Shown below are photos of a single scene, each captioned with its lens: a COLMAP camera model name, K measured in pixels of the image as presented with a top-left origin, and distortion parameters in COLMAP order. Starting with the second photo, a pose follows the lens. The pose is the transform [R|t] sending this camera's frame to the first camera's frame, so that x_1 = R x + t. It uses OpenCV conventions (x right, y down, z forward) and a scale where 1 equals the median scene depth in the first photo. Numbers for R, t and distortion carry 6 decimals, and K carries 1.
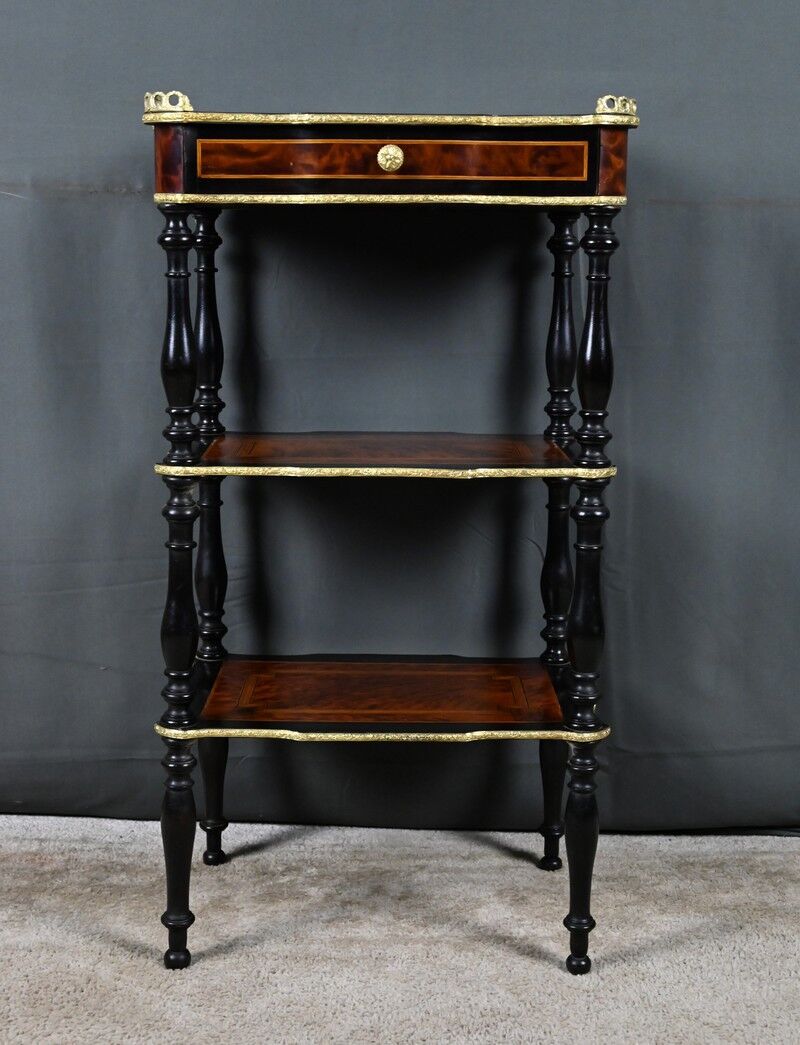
lens RADIAL K [[1571.7, 0, 377.3], [0, 1571.7, 475.2], [0, 0, 1]] dist [-0.012620, -0.038005]
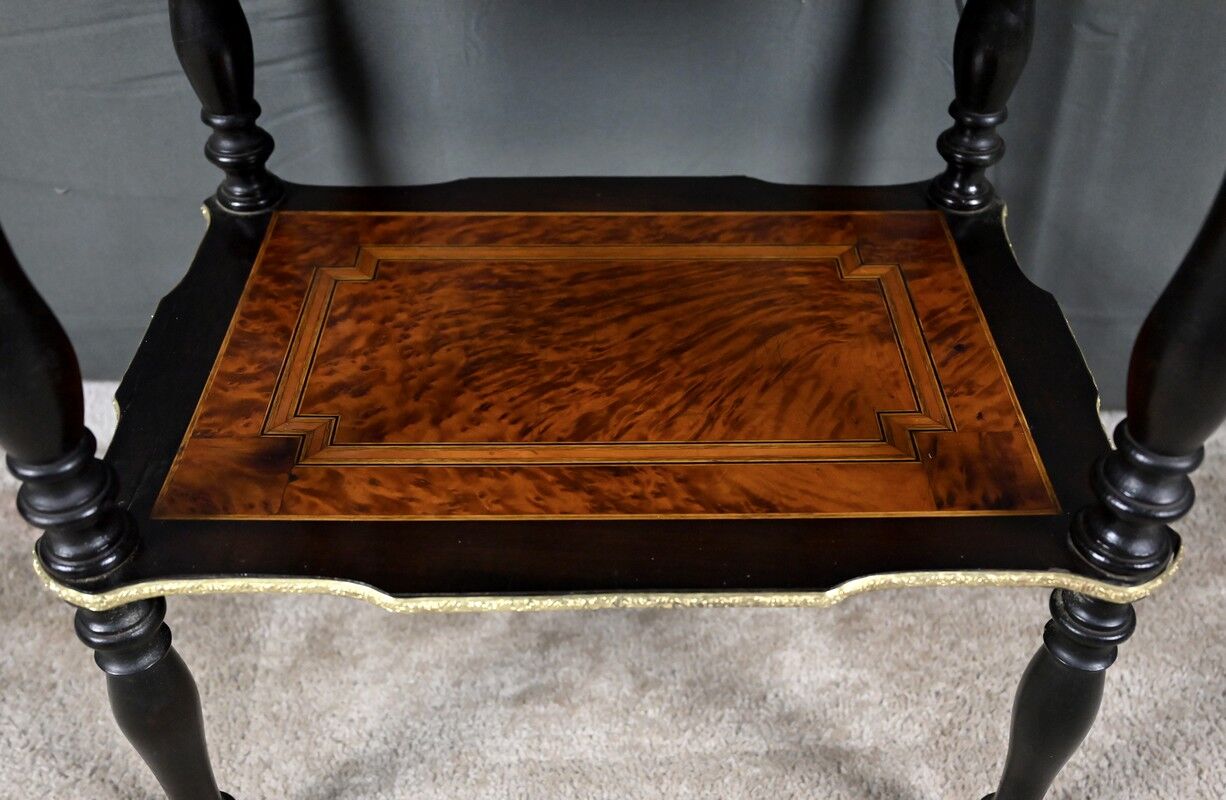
lens RADIAL K [[1186.7, 0, 622.3], [0, 1186.7, 421.1], [0, 0, 1]] dist [0.001094, 0.003574]
pose [[0.999720, -0.019760, 0.013011, 0.003255], [0.009310, 0.834133, 0.551484, -0.031640], [-0.021750, -0.551209, 0.834084, 0.751467]]
